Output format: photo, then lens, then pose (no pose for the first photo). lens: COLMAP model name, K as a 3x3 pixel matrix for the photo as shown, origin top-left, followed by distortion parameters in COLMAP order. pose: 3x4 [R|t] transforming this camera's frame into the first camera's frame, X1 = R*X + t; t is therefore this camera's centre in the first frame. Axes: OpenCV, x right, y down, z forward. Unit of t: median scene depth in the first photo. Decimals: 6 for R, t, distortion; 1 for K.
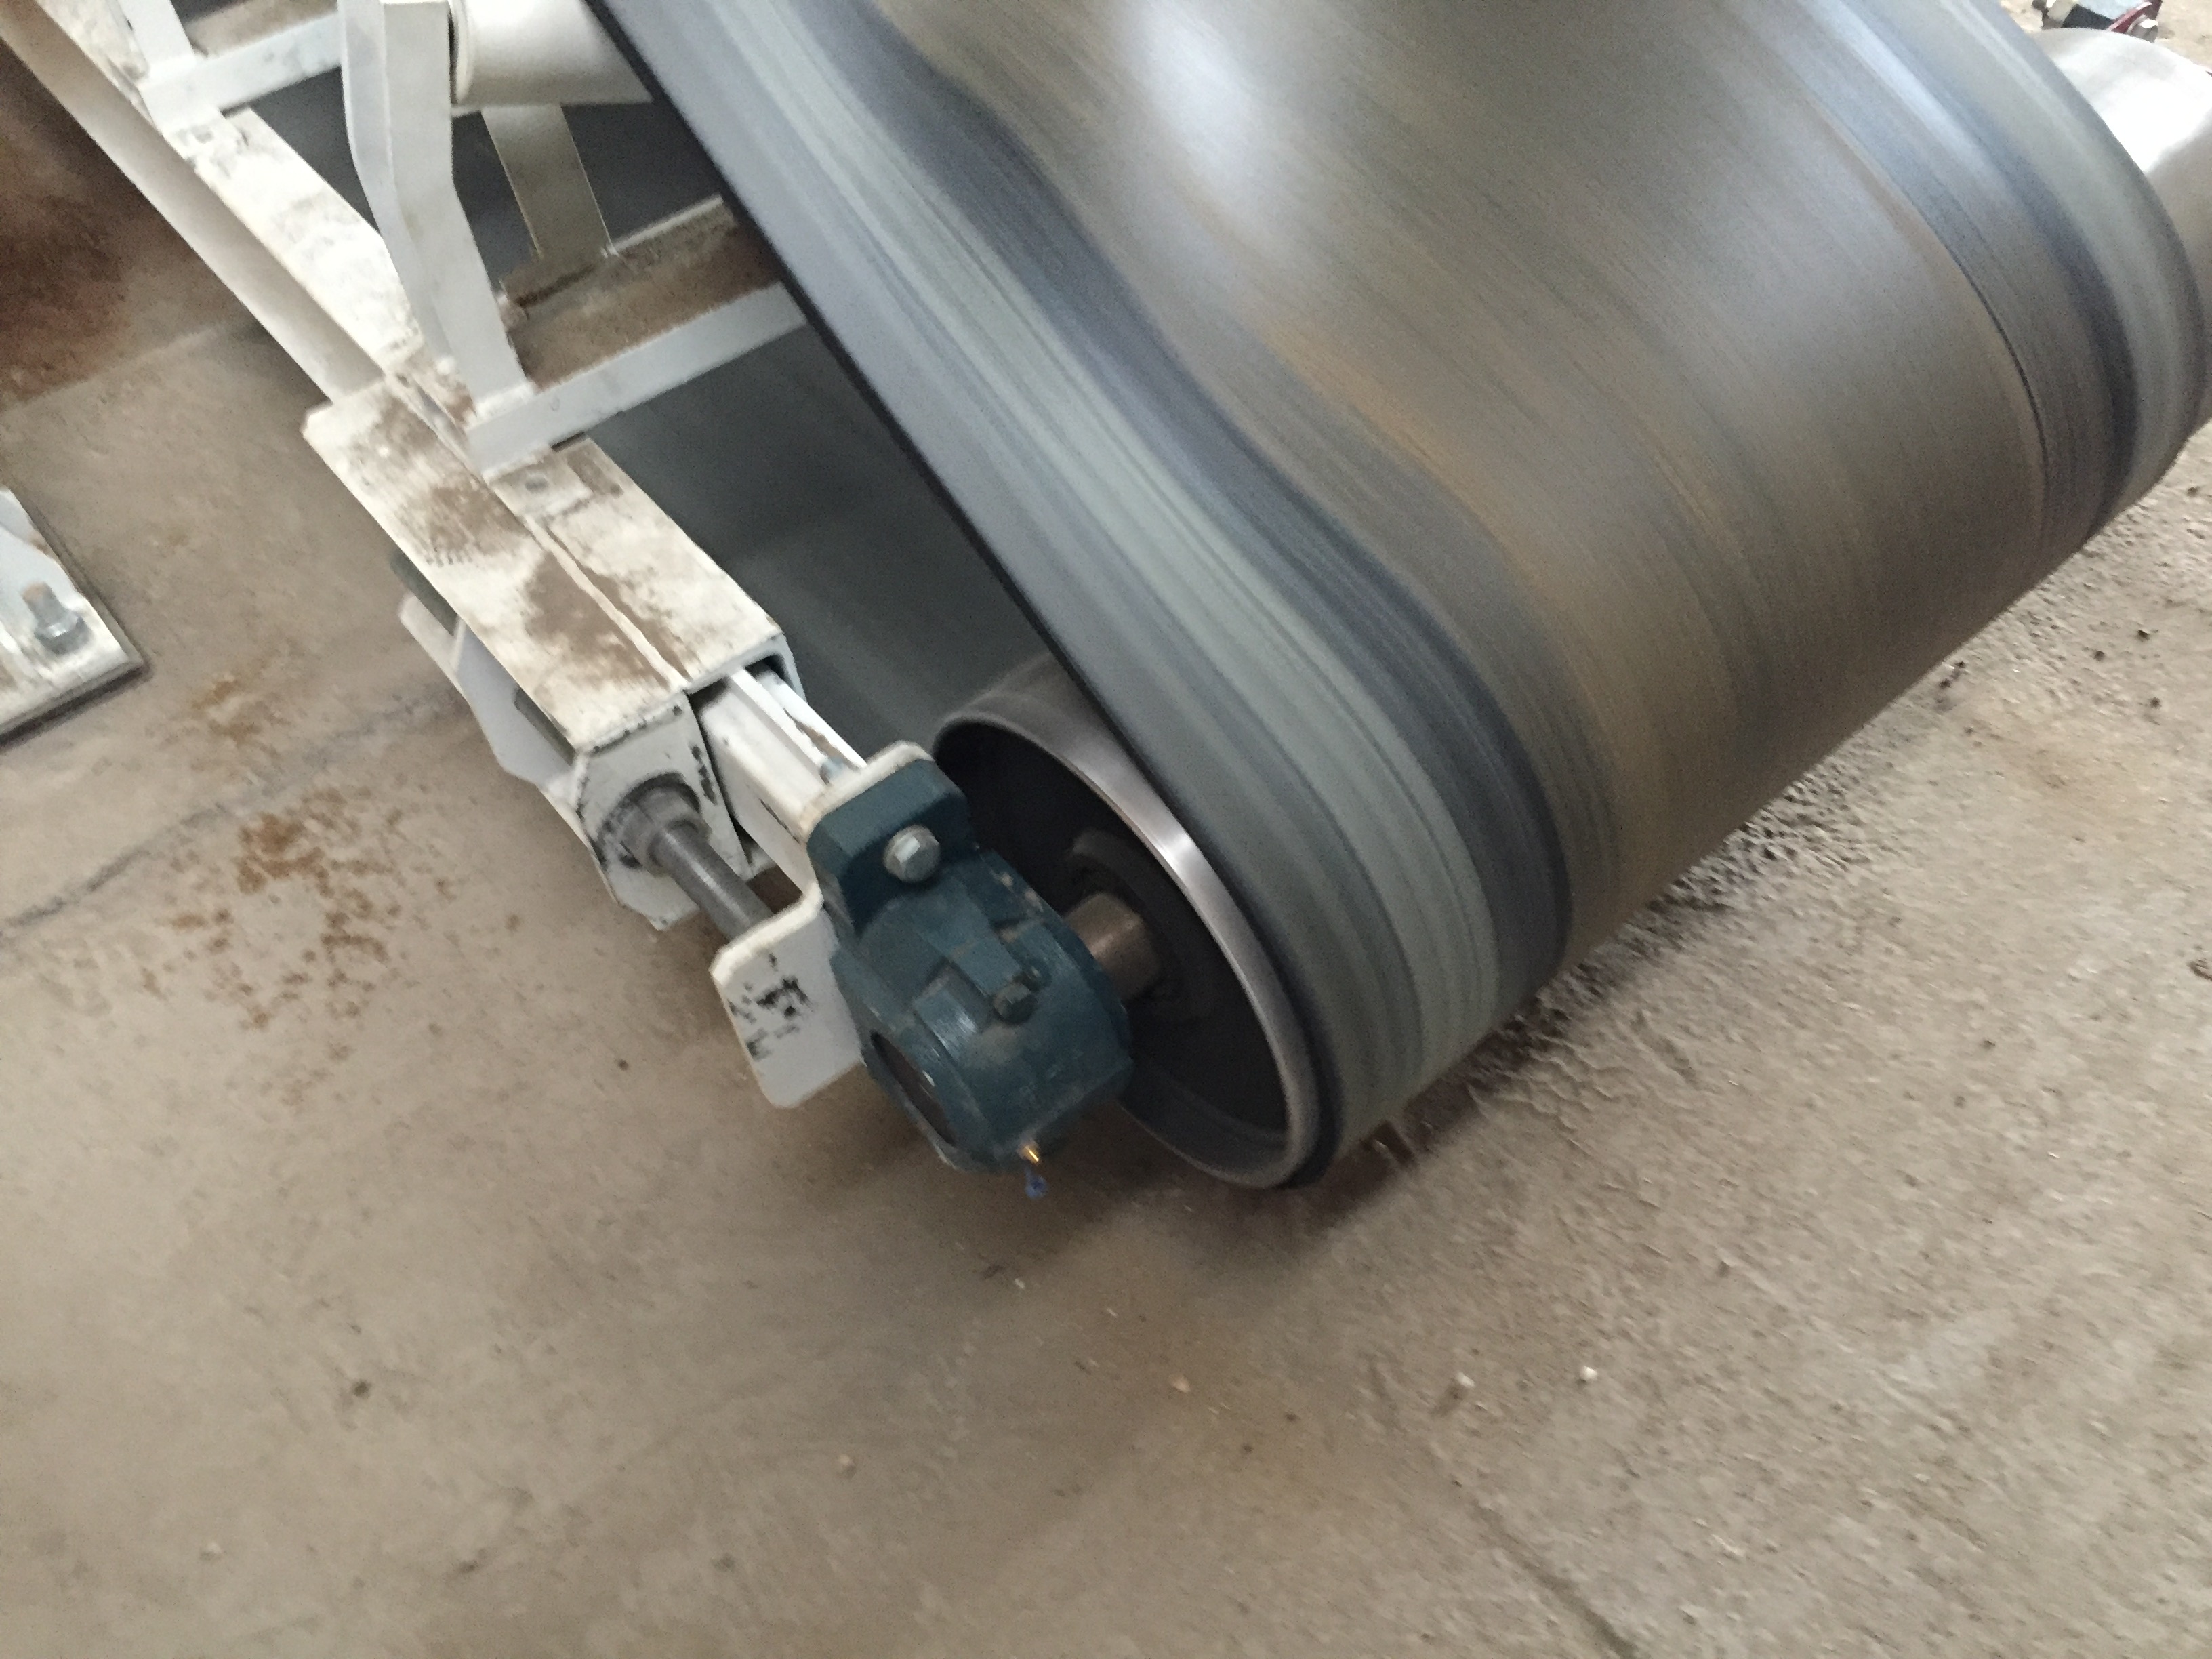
lens RADIAL K [[1851.6, 0, 1107.0], [0, 1851.6, 828.0], [0, 0, 1]] dist [0.089177, -0.107384]
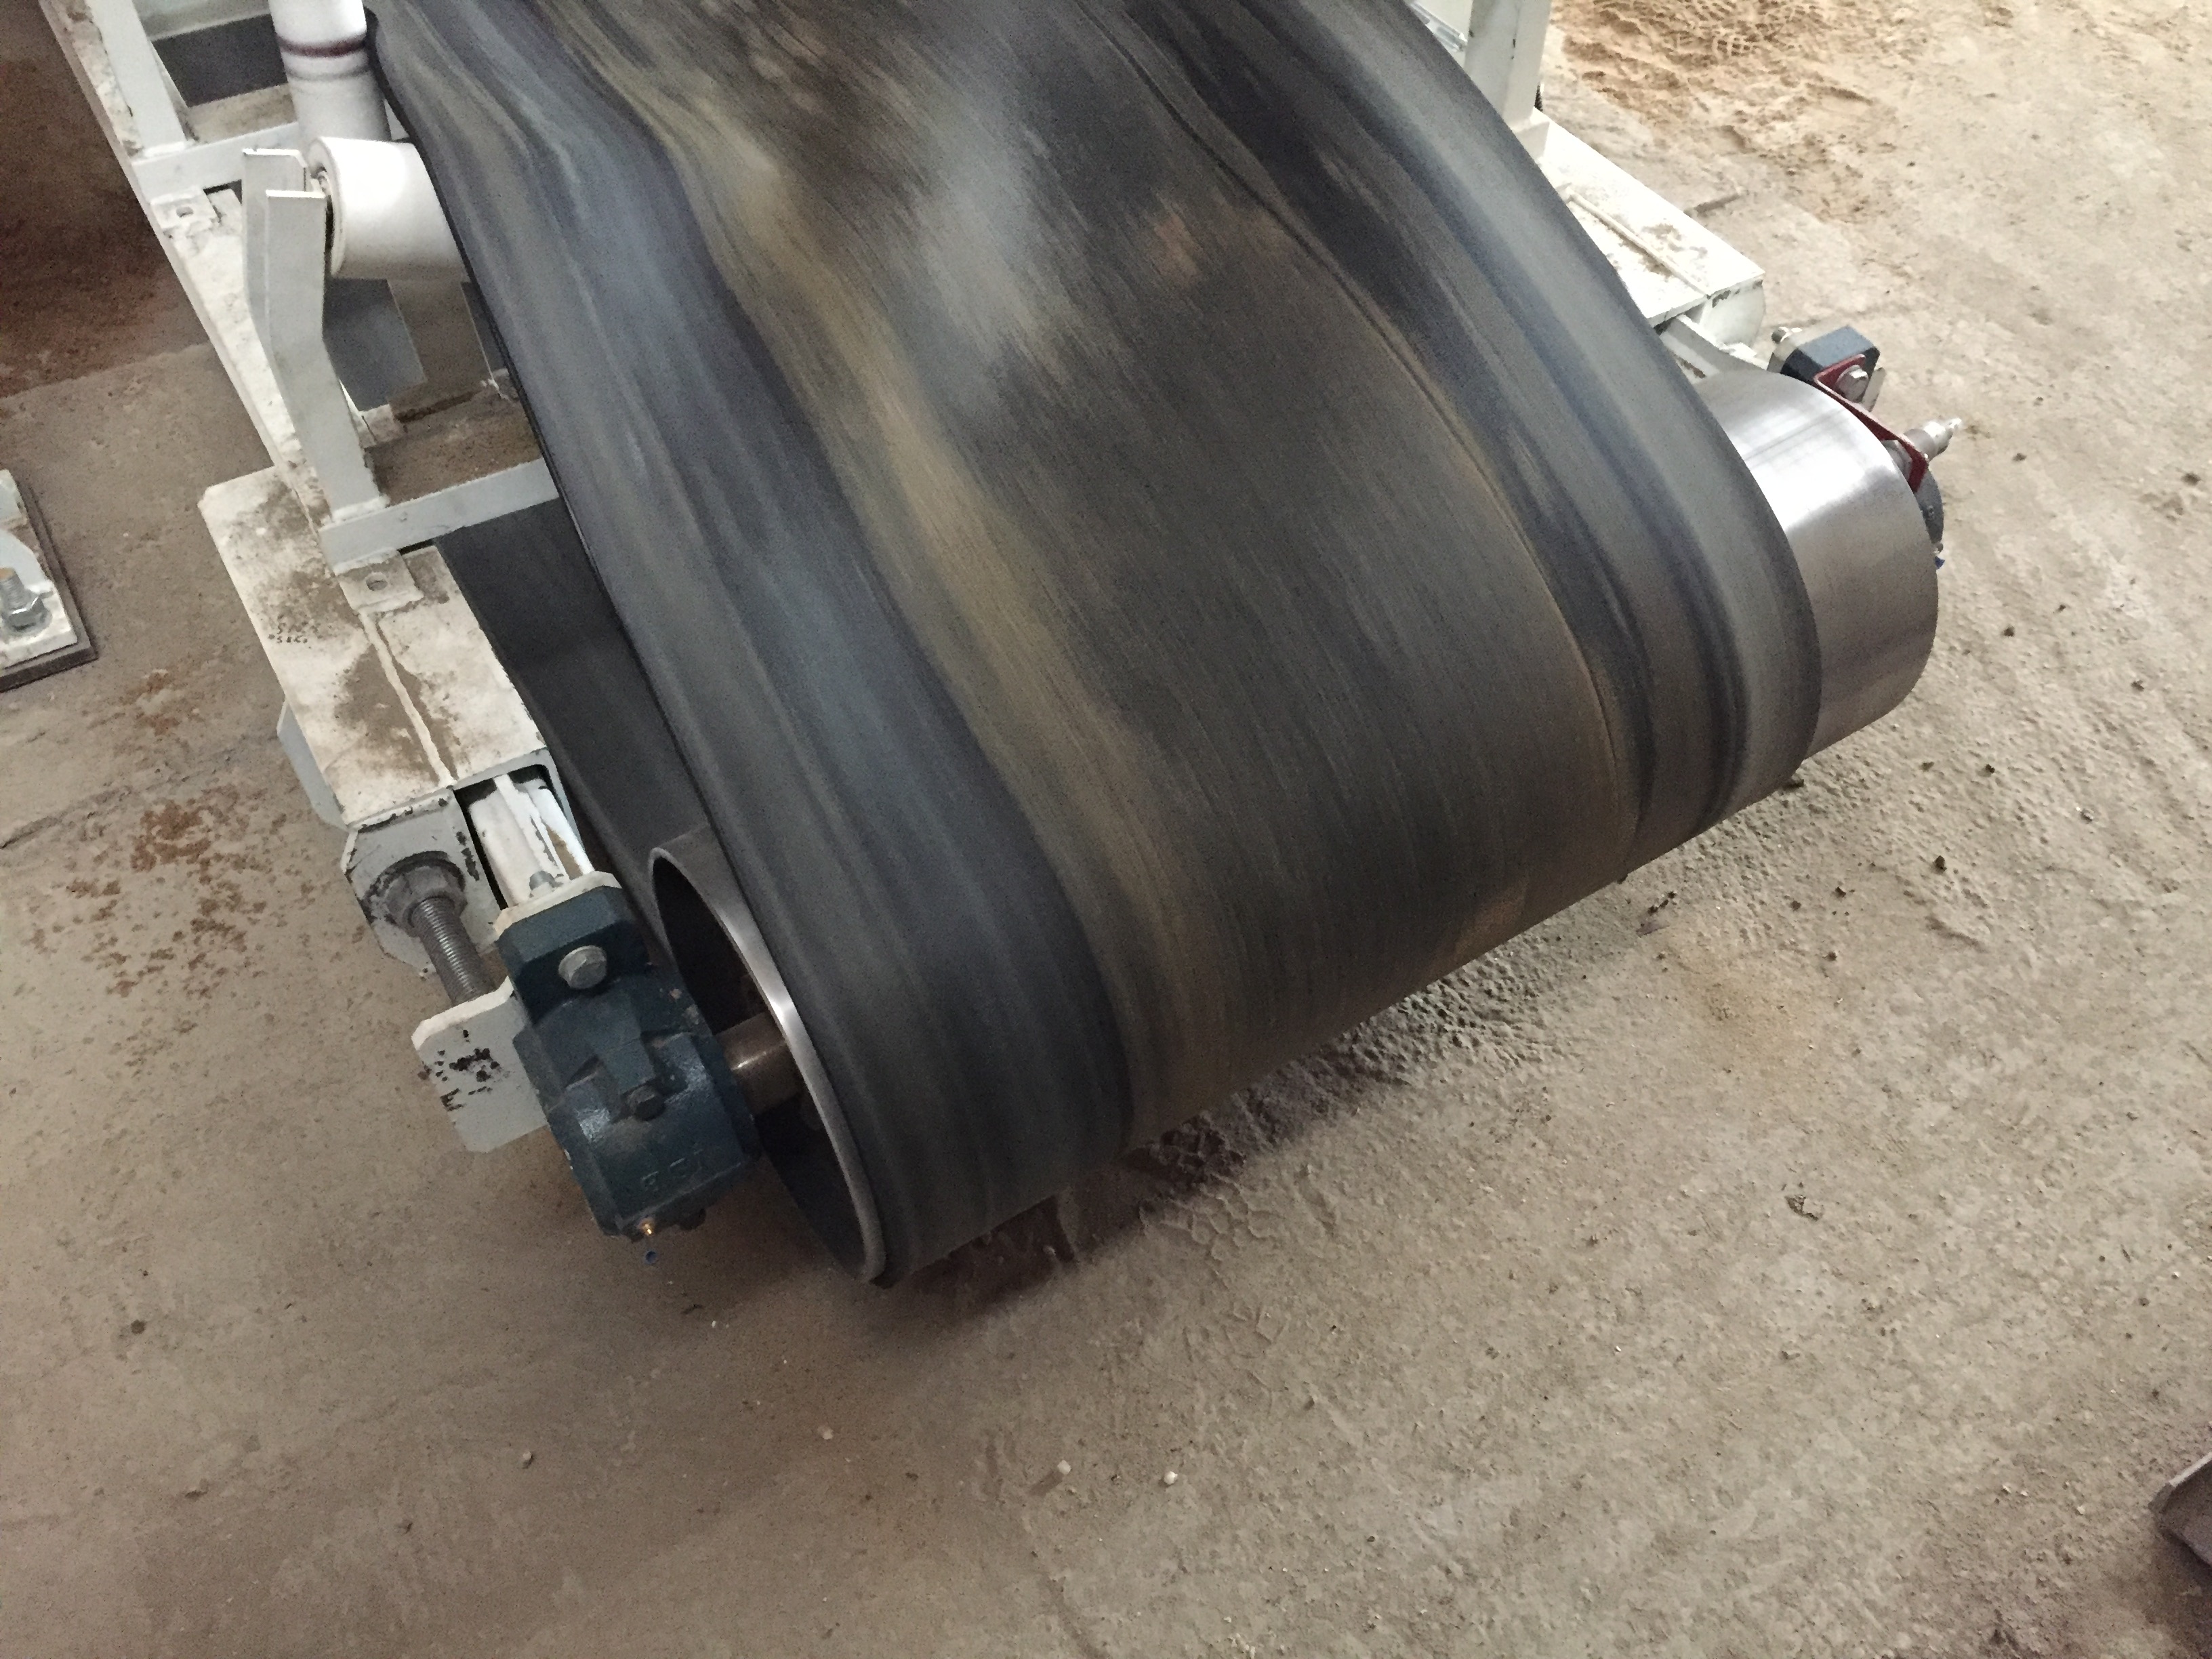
lens RADIAL K [[1844.1, 0, 1110.8], [0, 1844.1, 853.1], [0, 0, 1]] dist [0.091994, -0.103426]
pose [[0.988819, 0.146262, -0.029067, 0.189144], [-0.146158, 0.989245, 0.005702, -0.084692], [0.029588, -0.001390, 0.999561, -0.136189]]
